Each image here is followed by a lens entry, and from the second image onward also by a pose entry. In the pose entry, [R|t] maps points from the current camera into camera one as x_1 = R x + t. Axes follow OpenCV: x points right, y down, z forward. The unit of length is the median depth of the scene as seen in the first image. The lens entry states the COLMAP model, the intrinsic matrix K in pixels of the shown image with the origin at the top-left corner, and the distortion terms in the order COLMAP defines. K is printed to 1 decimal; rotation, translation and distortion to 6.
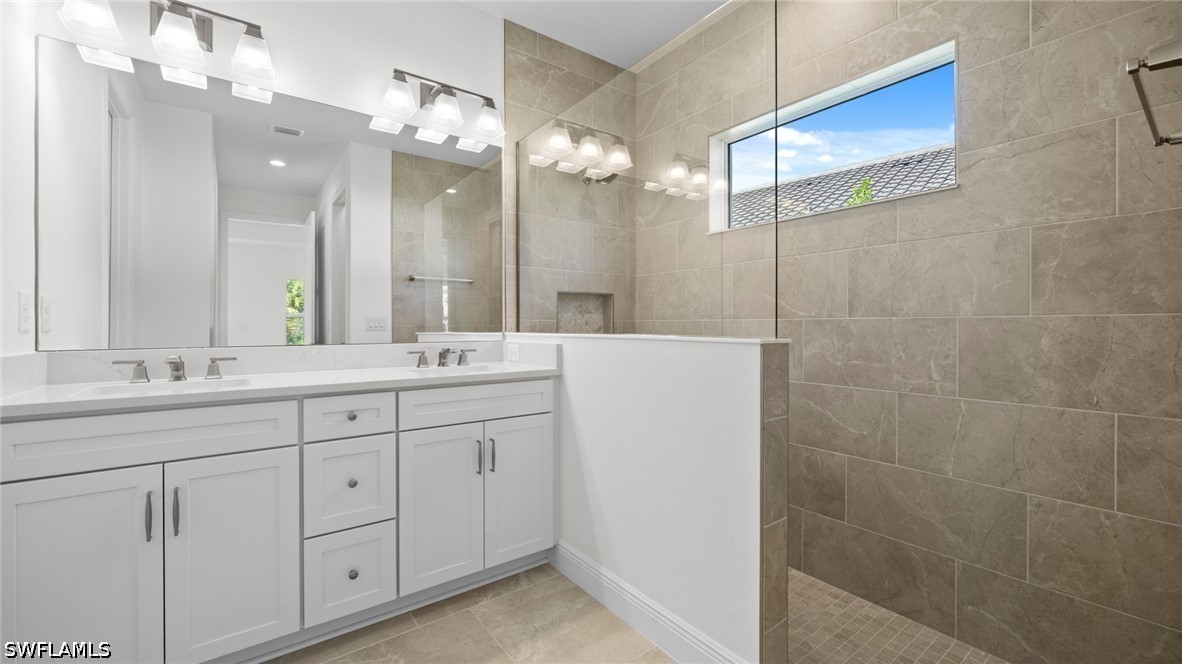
lens RADIAL K [[490.1, 0, 609.9], [0, 490.1, 322.1], [0, 0, 1]] dist [-0.003277, -0.001364]
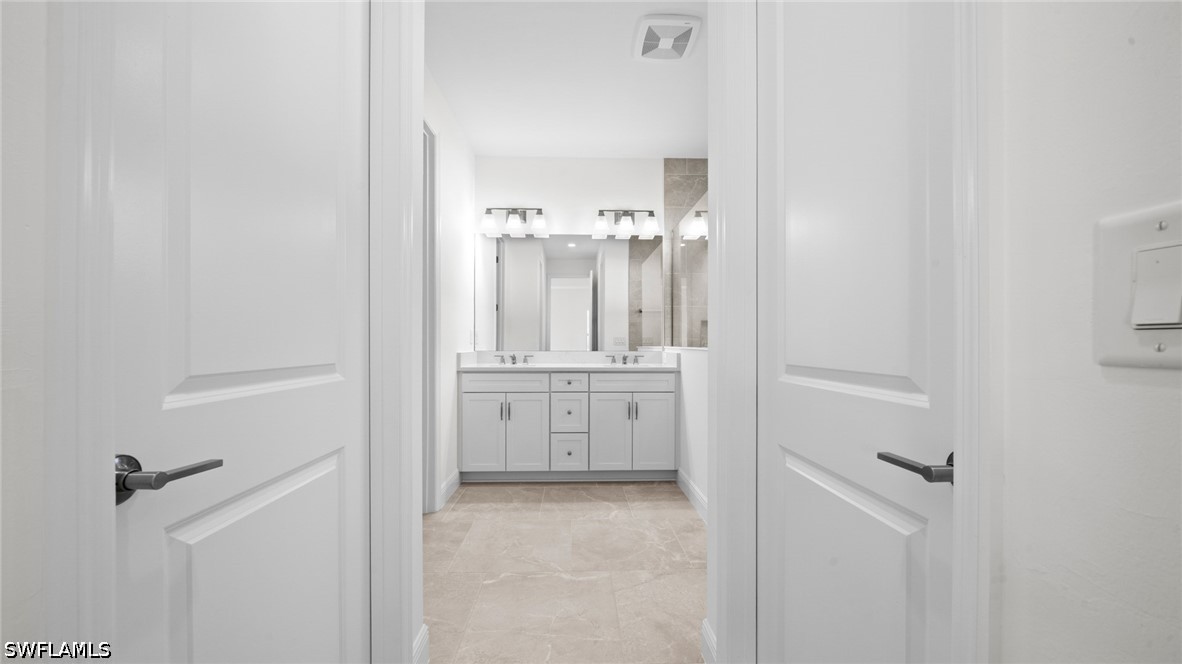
lens RADIAL K [[429.9, 0, 587.2], [0, 429.9, 332.6], [0, 0, 1]] dist [-0.008913, -0.000259]
pose [[0.819064, -0.008385, -0.573640, 0.496376], [0.000089, 0.999895, -0.014488, -0.005014], [0.573701, 0.011815, 0.818979, -0.419757]]
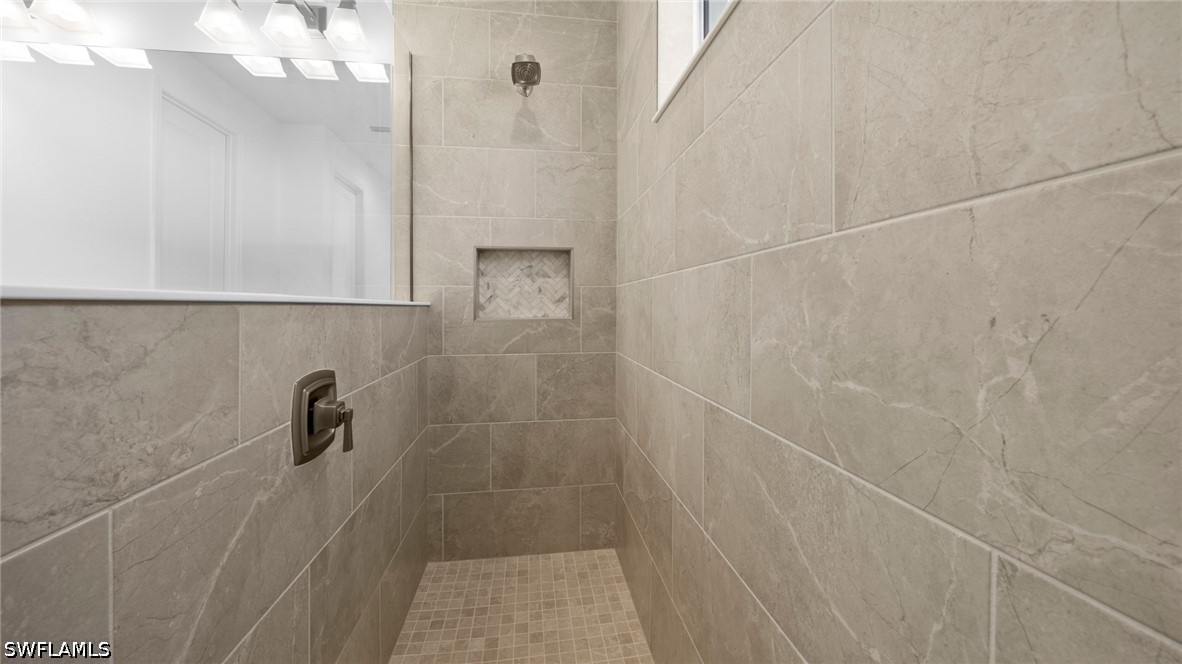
lens RADIAL K [[429.9, 0, 602.4], [0, 429.9, 307.0], [0, 0, 1]] dist [-0.008913, -0.000259]
pose [[0.871388, -0.006143, -0.490557, 0.485403], [0.010828, 0.999919, 0.006713, 0.032178], [0.490476, -0.011162, 0.871383, 0.697033]]
